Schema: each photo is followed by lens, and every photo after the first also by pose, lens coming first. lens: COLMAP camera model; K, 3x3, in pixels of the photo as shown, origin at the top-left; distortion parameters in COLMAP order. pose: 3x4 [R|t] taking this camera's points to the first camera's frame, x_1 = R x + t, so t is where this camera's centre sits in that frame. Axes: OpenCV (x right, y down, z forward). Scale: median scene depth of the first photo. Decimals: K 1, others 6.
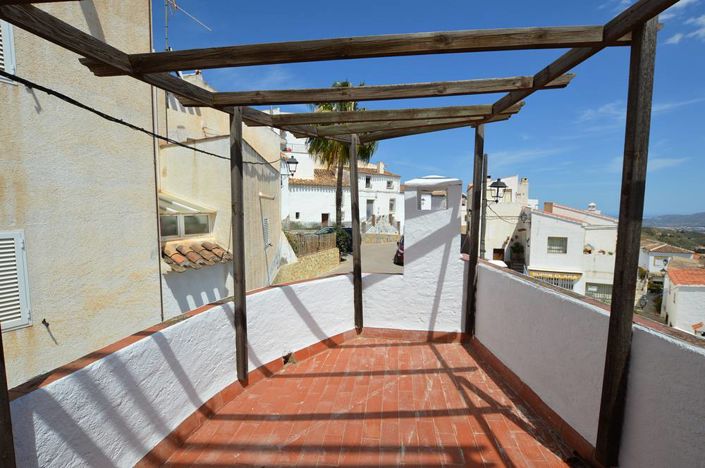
lens RADIAL K [[323.6, 0, 349.2], [0, 323.6, 236.0], [0, 0, 1]] dist [-0.027641, 0.000778]
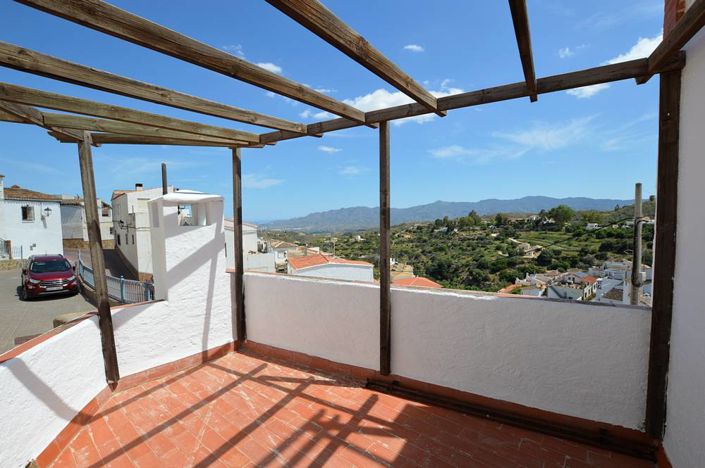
lens RADIAL K [[323.6, 0, 349.2], [0, 323.6, 236.0], [0, 0, 1]] dist [-0.027641, 0.000778]
pose [[0.500938, -0.065053, 0.863035, -0.359865], [0.087594, 0.995862, 0.024222, -0.036138], [-0.861039, 0.063463, 0.504564, 0.126273]]
